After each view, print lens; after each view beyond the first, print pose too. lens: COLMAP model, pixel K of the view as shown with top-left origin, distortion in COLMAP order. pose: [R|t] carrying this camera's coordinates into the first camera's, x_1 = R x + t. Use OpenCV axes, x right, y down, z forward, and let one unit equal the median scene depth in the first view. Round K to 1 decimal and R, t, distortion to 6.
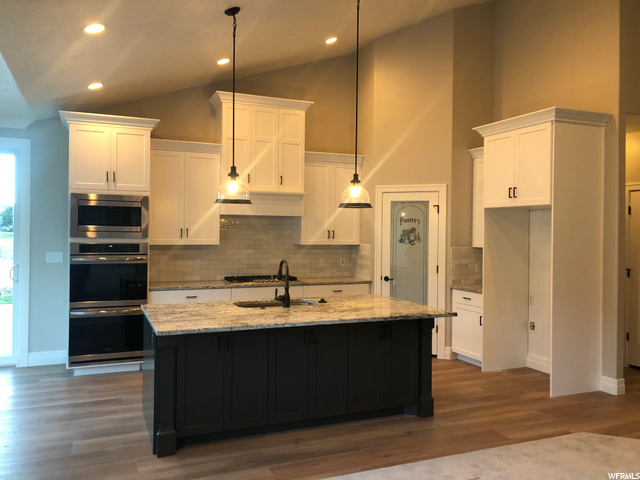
lens RADIAL K [[522.6, 0, 320.0], [0, 522.6, 240.0], [0, 0, 1]] dist [0.016189, -0.005623]
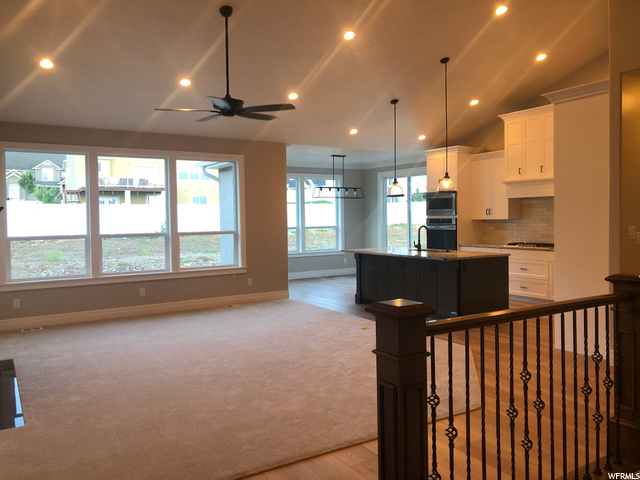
lens RADIAL K [[522.6, 0, 320.0], [0, 522.6, 240.0], [0, 0, 1]] dist [0.016189, -0.005623]
pose [[0.158684, 0.029401, -0.986892, 1.299720], [-0.001839, 0.999564, 0.029482, 0.027381], [0.987328, -0.002863, 0.158669, 0.284283]]
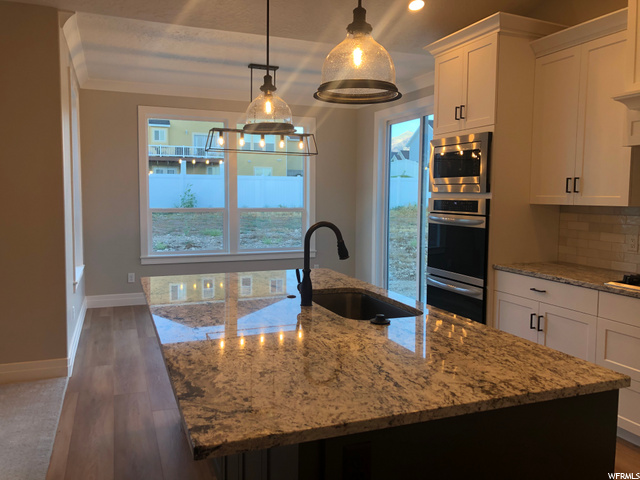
lens RADIAL K [[522.6, 0, 320.0], [0, 522.6, 240.0], [0, 0, 1]] dist [0.016189, -0.005623]
pose [[-0.025809, 0.075406, -0.996819, 0.376069], [-0.030170, 0.996638, 0.076174, 0.012792], [0.999212, 0.032040, -0.023447, 0.794138]]
